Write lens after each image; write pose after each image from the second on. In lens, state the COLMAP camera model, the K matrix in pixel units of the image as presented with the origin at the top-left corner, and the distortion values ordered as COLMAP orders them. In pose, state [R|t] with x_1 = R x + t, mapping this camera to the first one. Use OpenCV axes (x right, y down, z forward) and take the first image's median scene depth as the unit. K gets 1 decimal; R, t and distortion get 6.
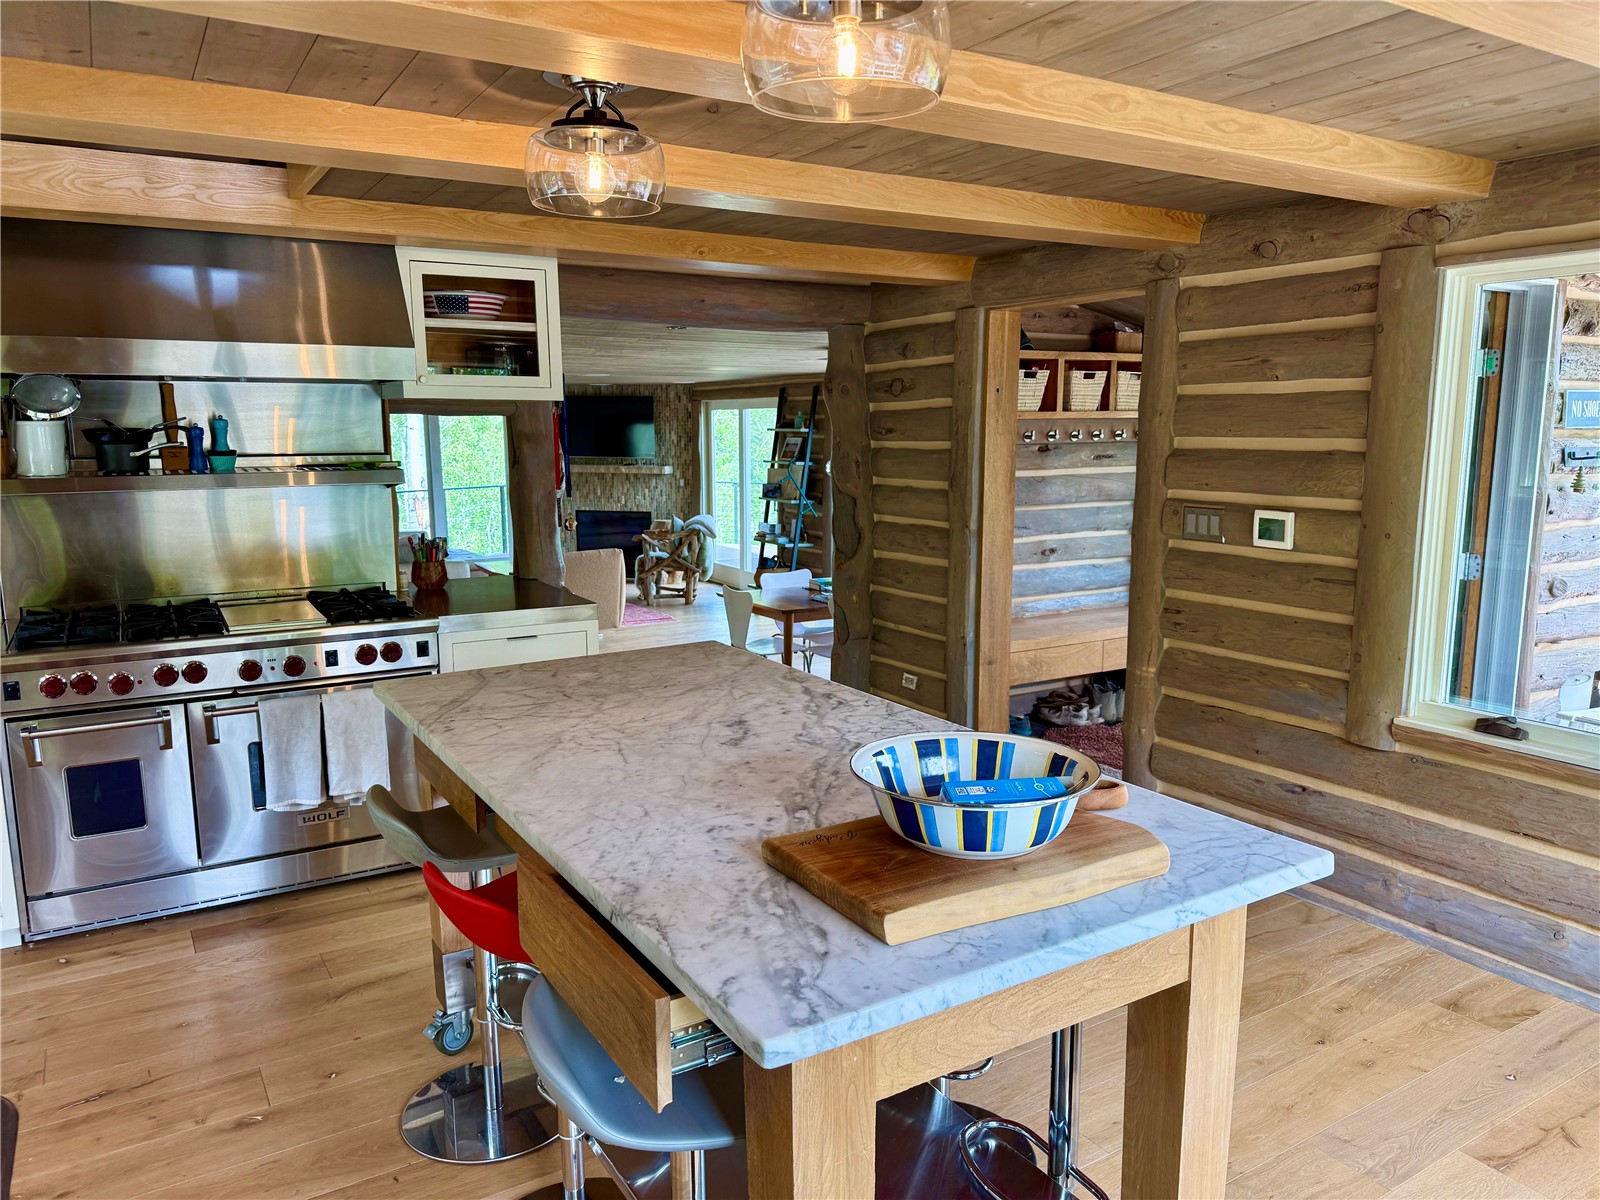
lens RADIAL K [[1131.5, 0, 804.8], [0, 1131.5, 604.8], [0, 0, 1]] dist [0.050433, -0.067305]
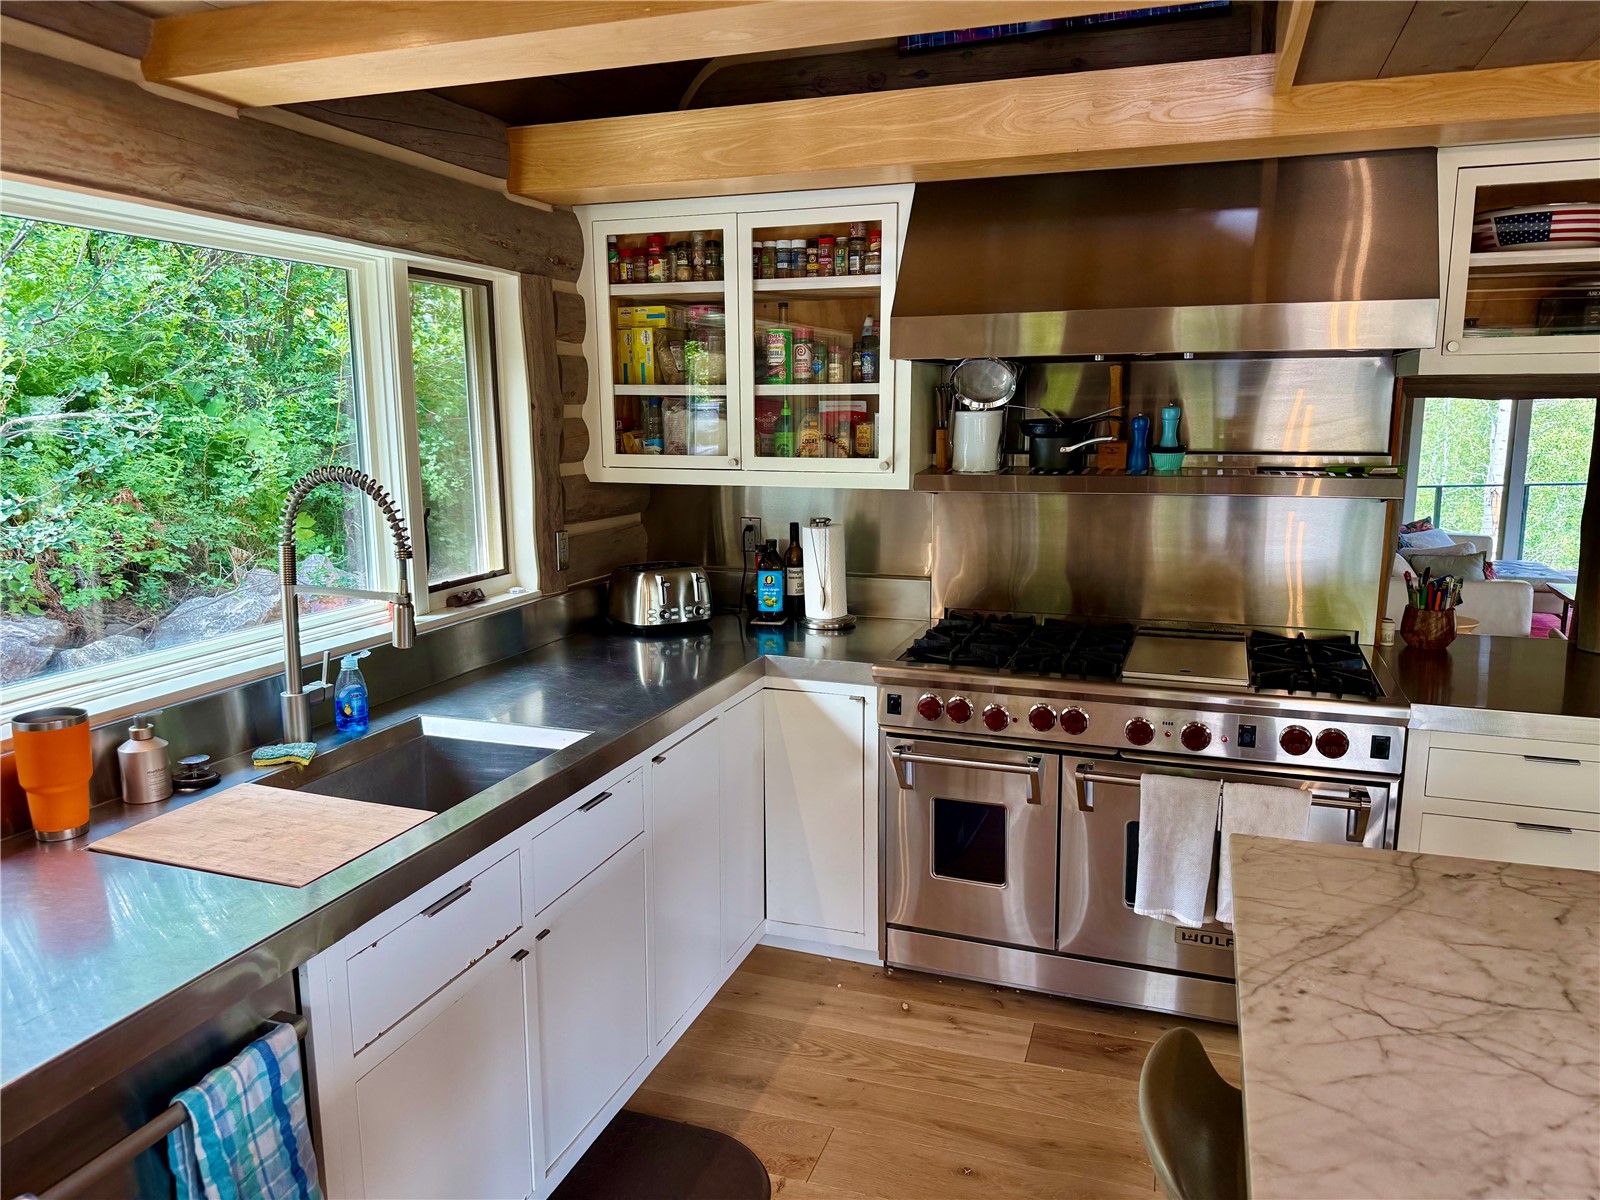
lens RADIAL K [[1131.5, 0, 804.8], [0, 1131.5, 604.8], [0, 0, 1]] dist [0.050433, -0.067305]
pose [[0.636404, 0.132098, -0.759960, -0.047735], [-0.120809, 0.990138, 0.070941, -0.049371], [0.761837, 0.046663, 0.646086, 0.284302]]
